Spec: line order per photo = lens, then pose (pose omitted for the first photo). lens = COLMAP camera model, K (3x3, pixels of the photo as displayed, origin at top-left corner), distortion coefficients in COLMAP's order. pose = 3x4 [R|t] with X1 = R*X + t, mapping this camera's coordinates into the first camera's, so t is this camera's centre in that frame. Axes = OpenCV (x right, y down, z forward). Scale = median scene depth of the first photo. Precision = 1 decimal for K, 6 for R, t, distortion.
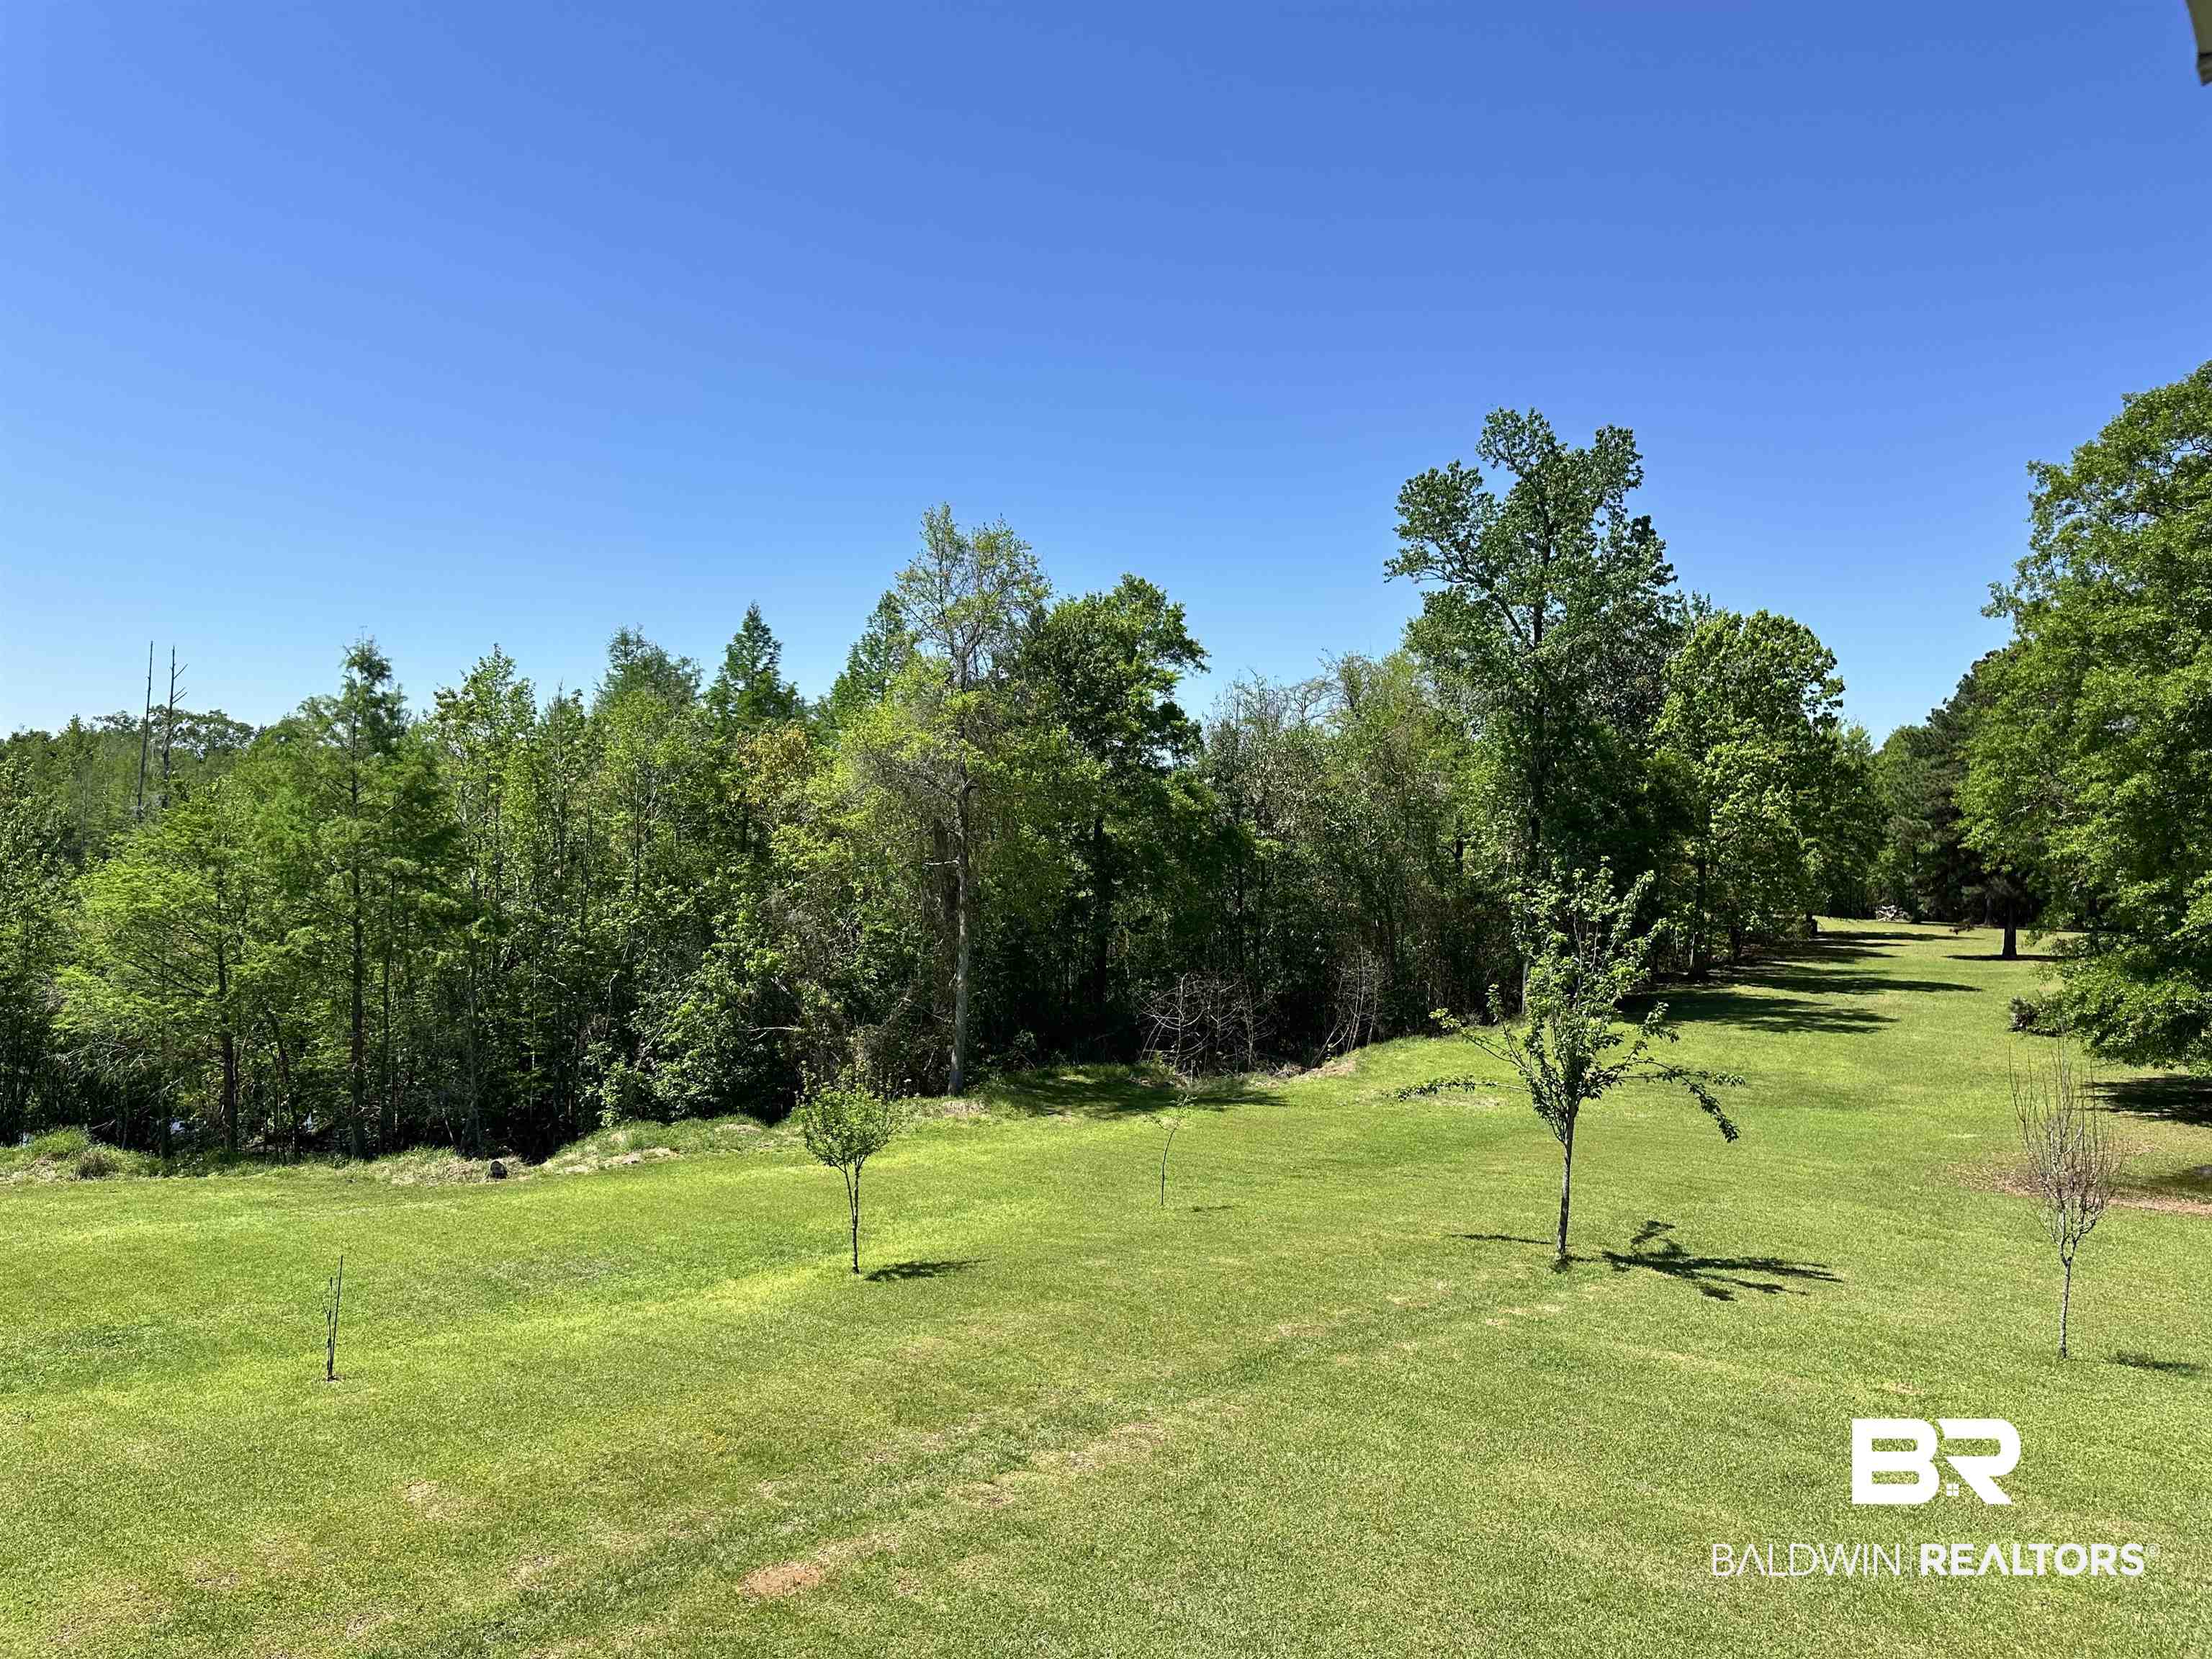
lens RADIAL K [[1544.2, 0, 1095.0], [0, 1544.2, 819.1], [0, 0, 1]] dist [0.129432, -0.168098]
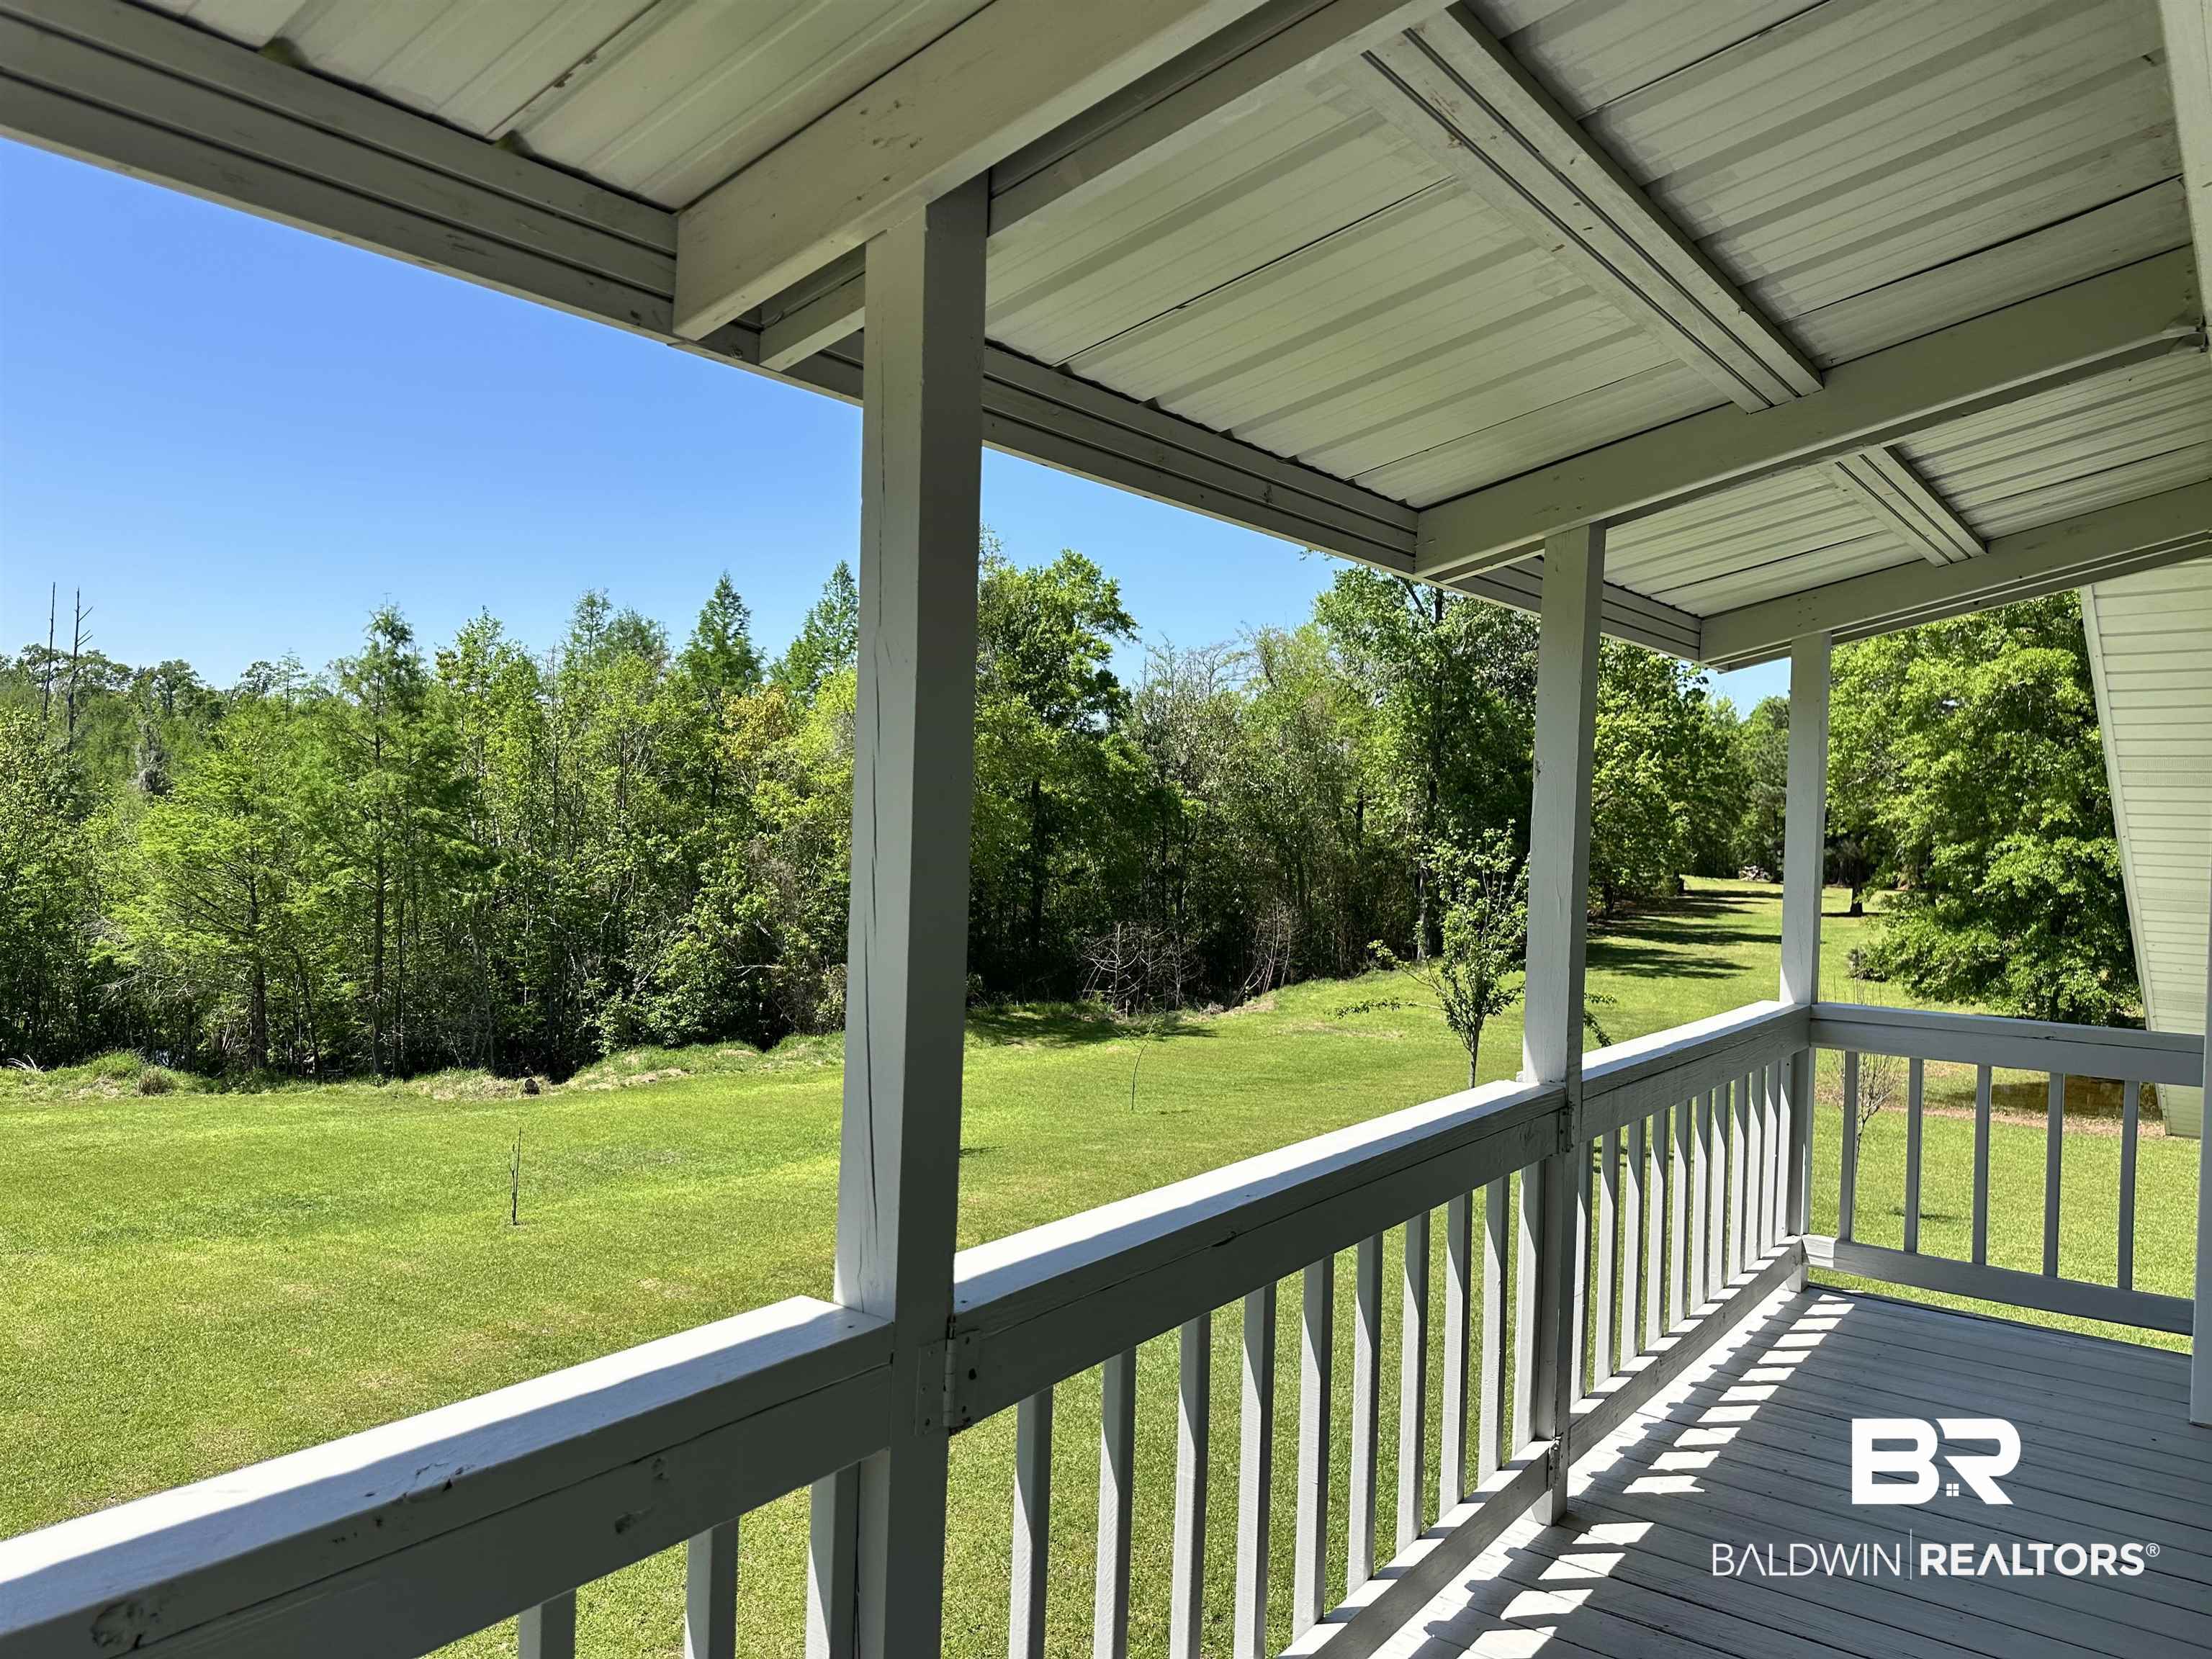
lens RADIAL K [[1544.4, 0, 1100.0], [0, 1544.4, 817.6], [0, 0, 1]] dist [0.178361, -0.304109]
pose [[0.997308, 0.011151, 0.072472, -0.044097], [-0.013156, 0.999542, 0.027260, -0.003565], [-0.072135, -0.028140, 0.996998, -0.106754]]
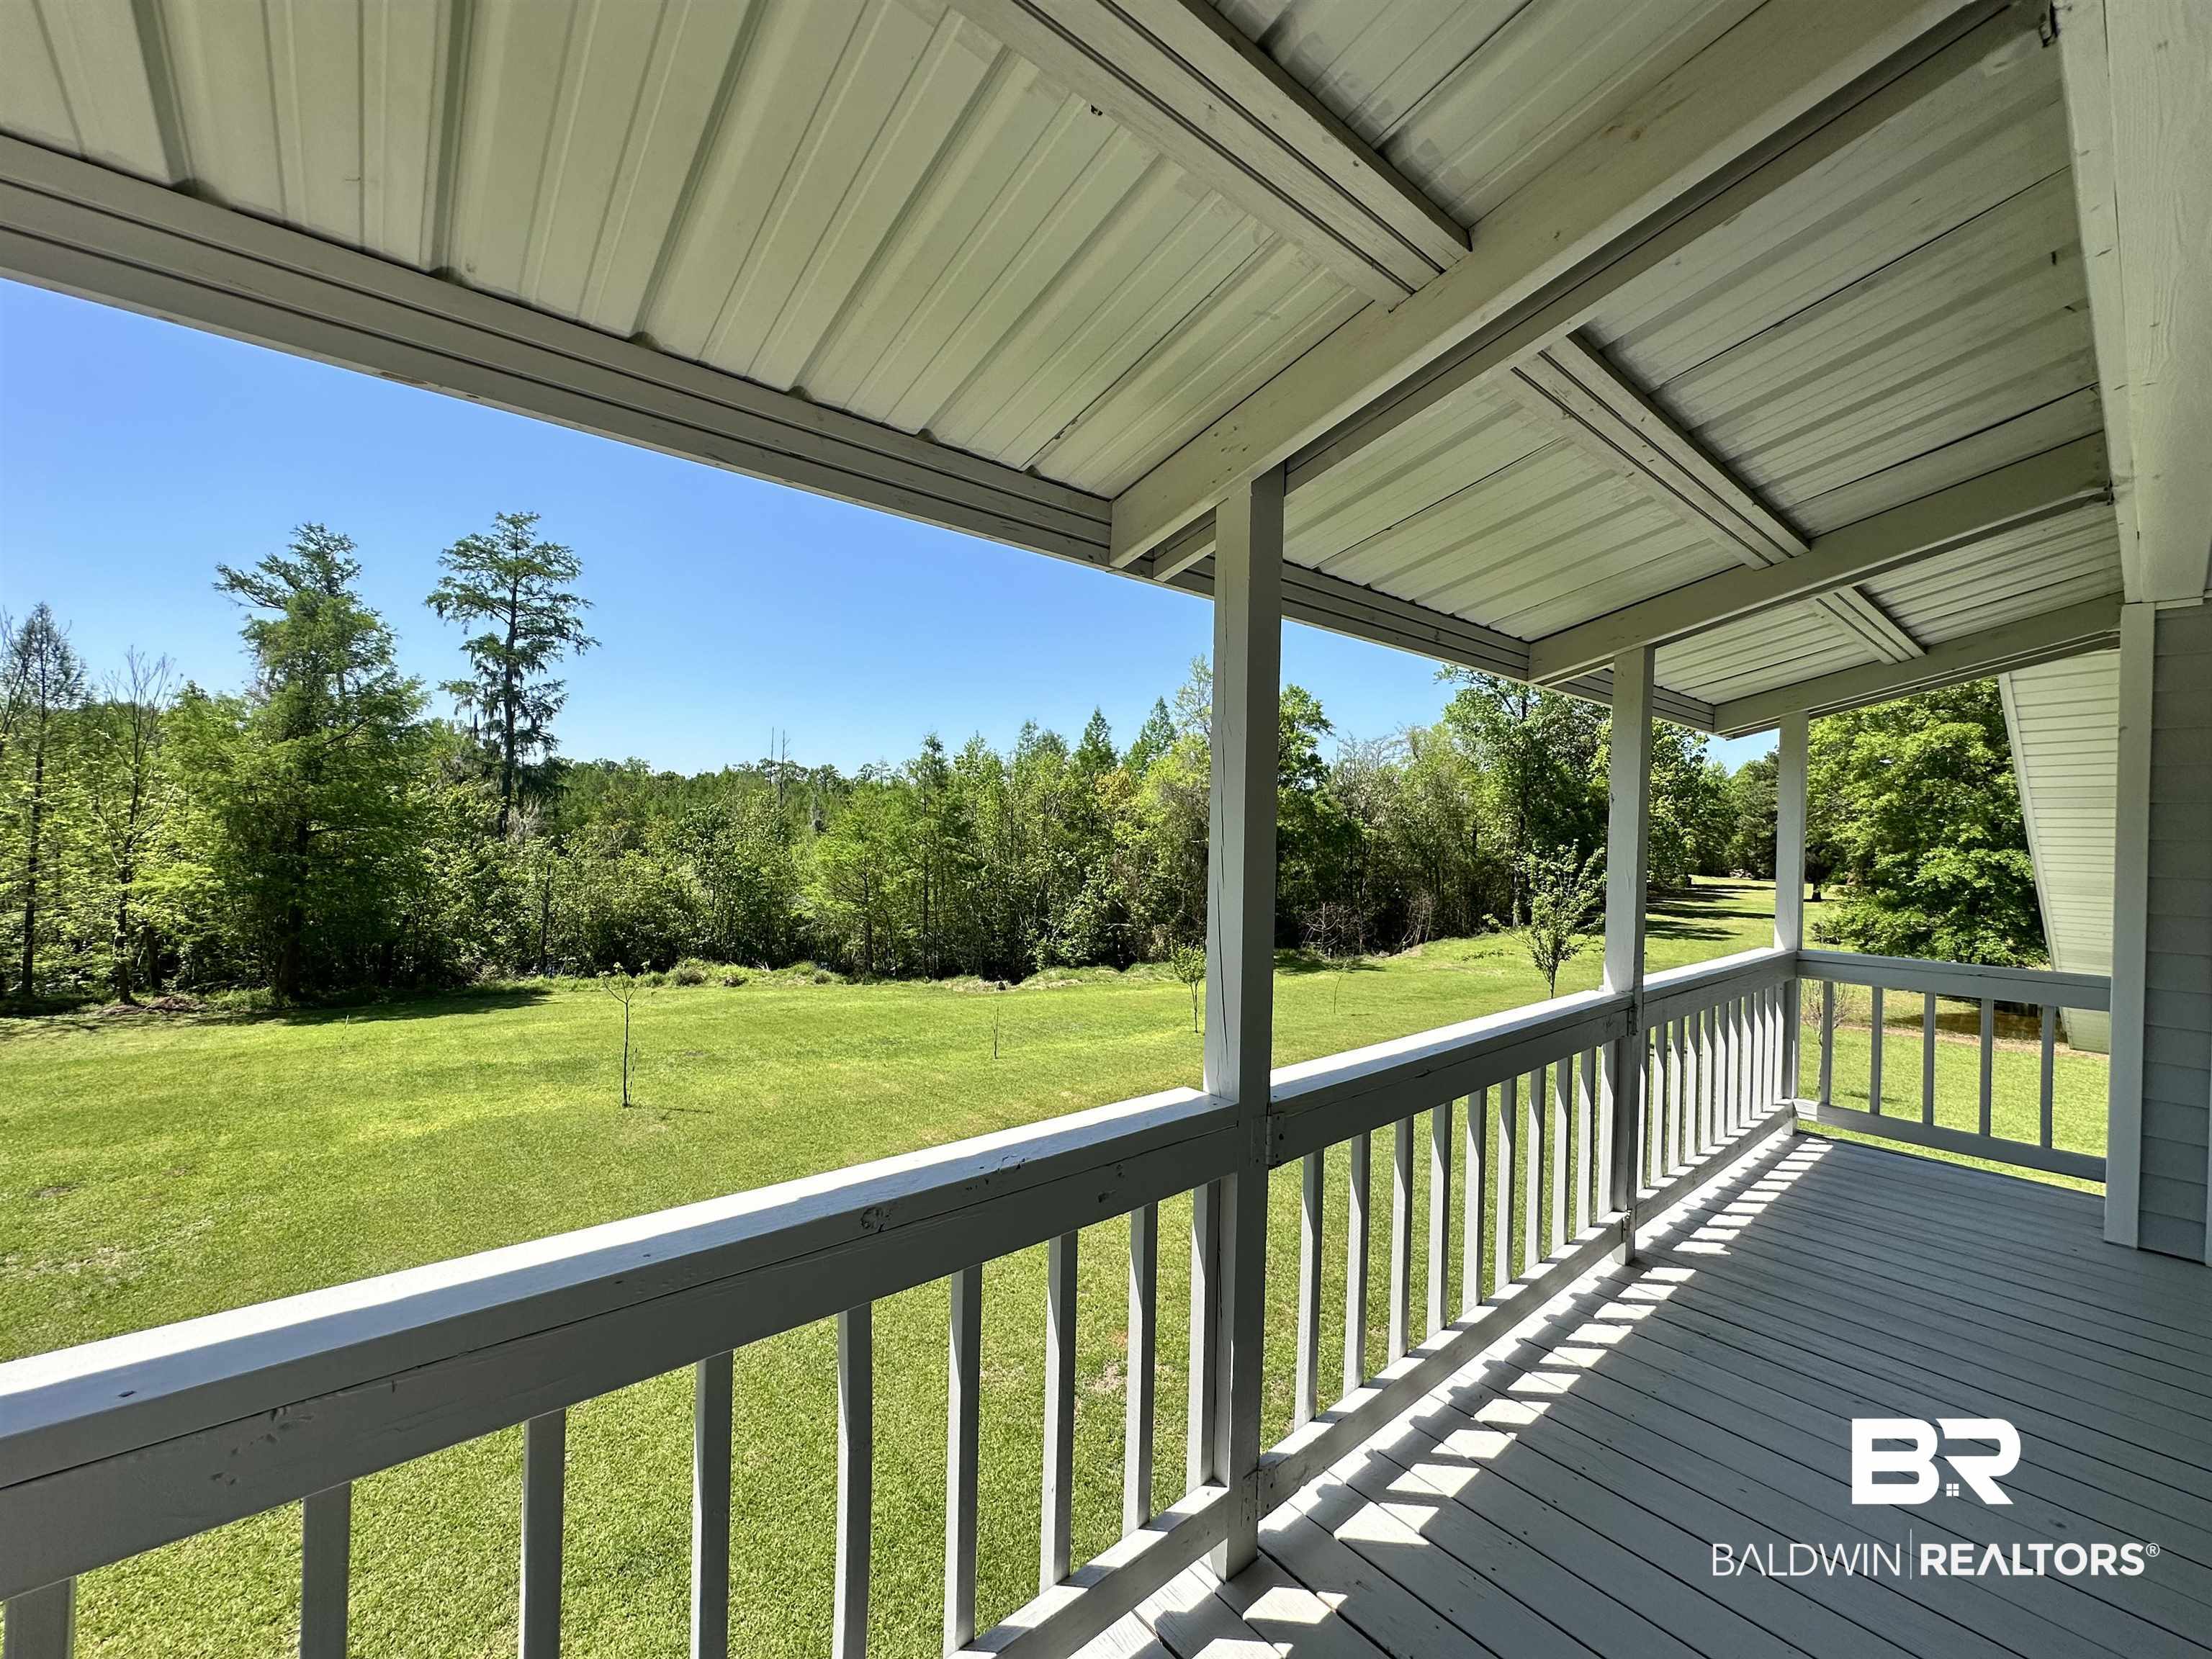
lens RADIAL K [[889.4, 0, 1102.5], [0, 889.4, 831.4], [0, 0, 1]] dist [0.001361, -0.000130]
pose [[0.987770, 0.002551, -0.155895, -0.046984], [0.000067, 0.999859, 0.016786, -0.002261], [0.155916, -0.016591, 0.987631, -0.107912]]
